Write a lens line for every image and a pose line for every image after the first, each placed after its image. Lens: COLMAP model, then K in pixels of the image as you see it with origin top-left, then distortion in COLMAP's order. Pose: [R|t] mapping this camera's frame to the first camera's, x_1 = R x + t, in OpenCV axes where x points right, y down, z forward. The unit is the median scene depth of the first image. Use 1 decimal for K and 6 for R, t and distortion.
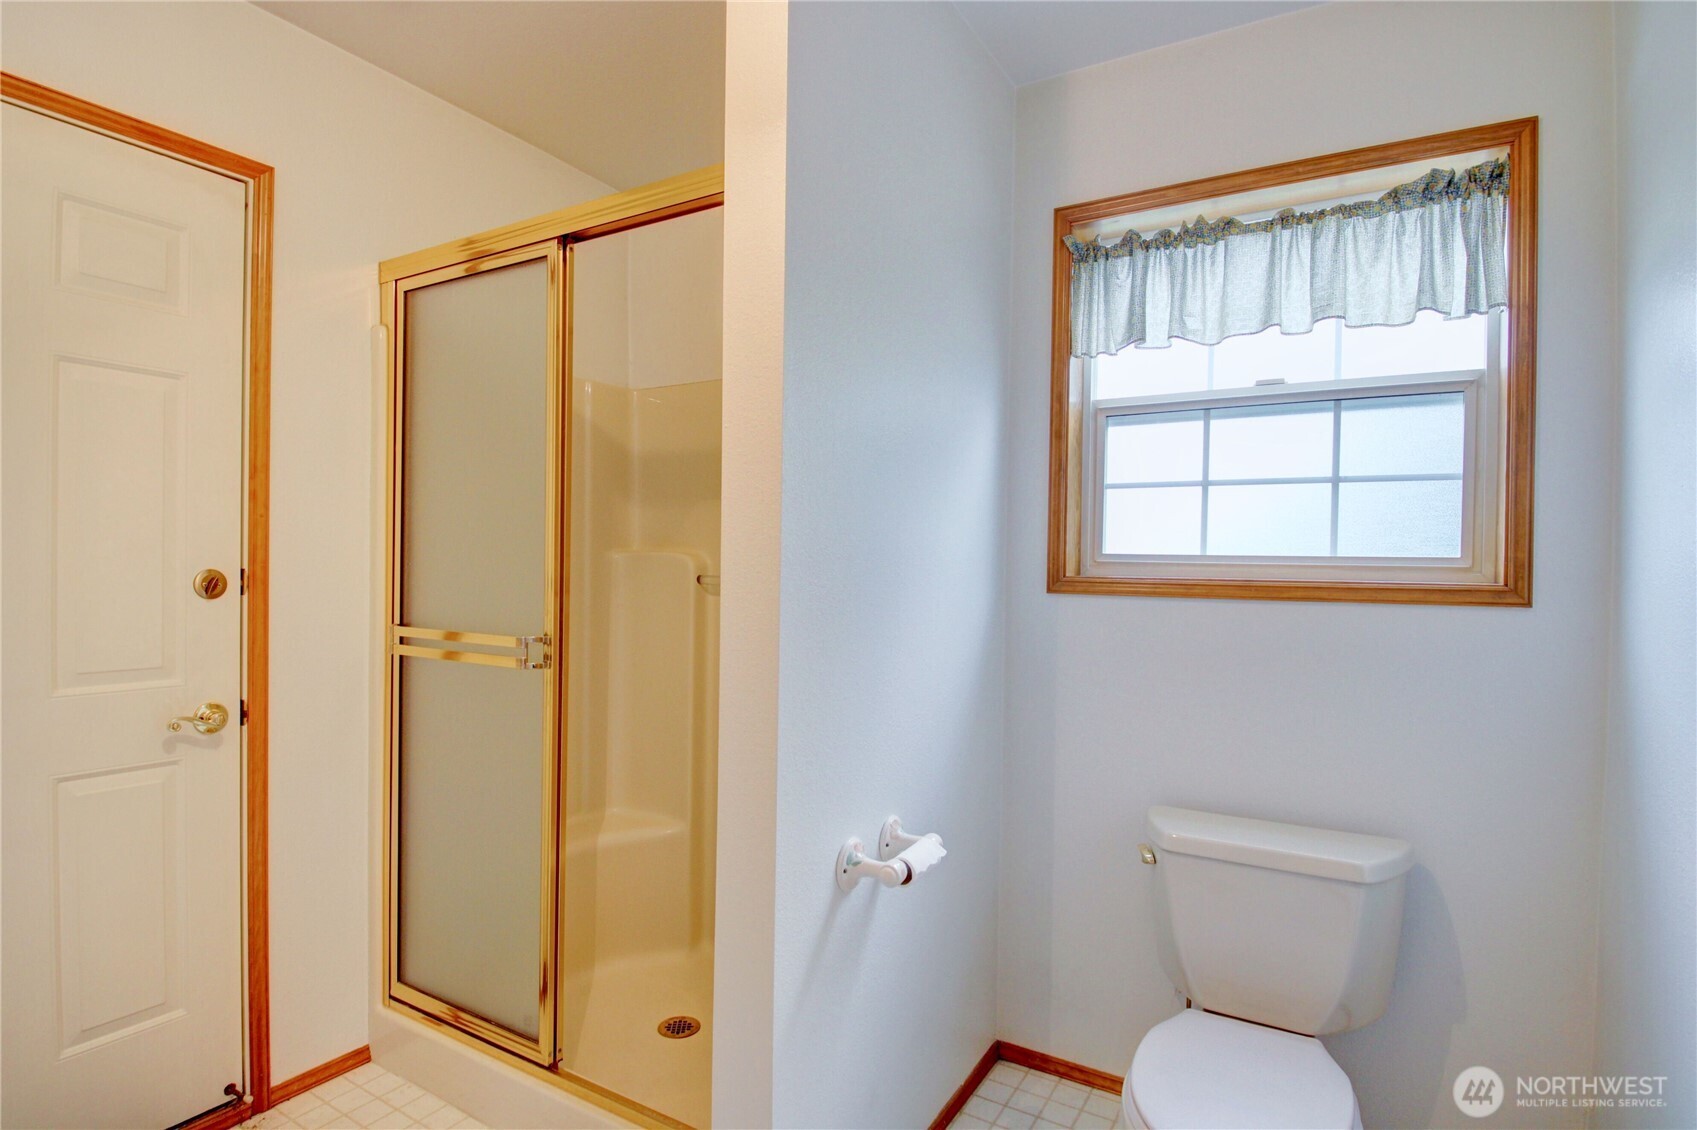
lens RADIAL K [[848.7, 0, 853.7], [0, 848.7, 567.2], [0, 0, 1]] dist [-0.017953, -0.005488]
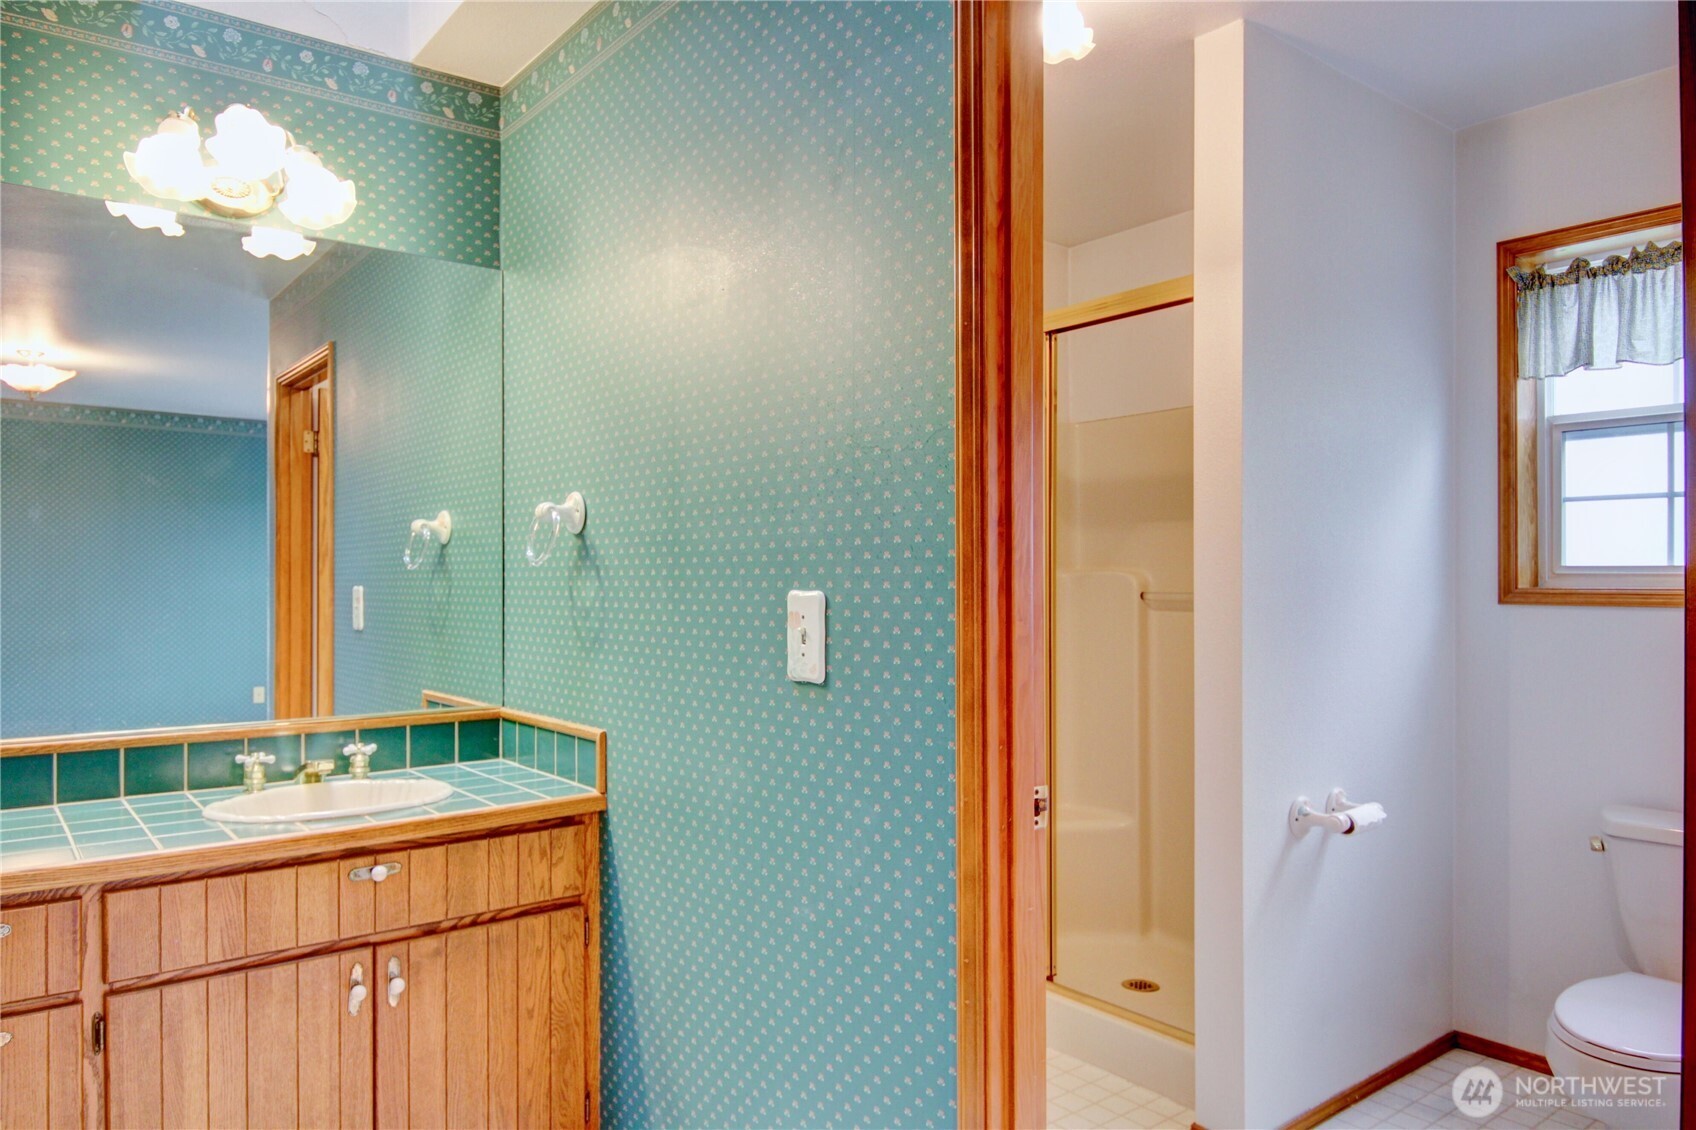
lens RADIAL K [[1140.1, 0, 820.6], [0, 1140.1, 571.0], [0, 0, 1]] dist [0.006947, -0.020102]
pose [[0.924183, -0.015792, -0.381624, -0.008861], [0.010176, 0.999808, -0.016730, 0.004839], [0.381815, 0.011578, 0.924166, -0.667028]]
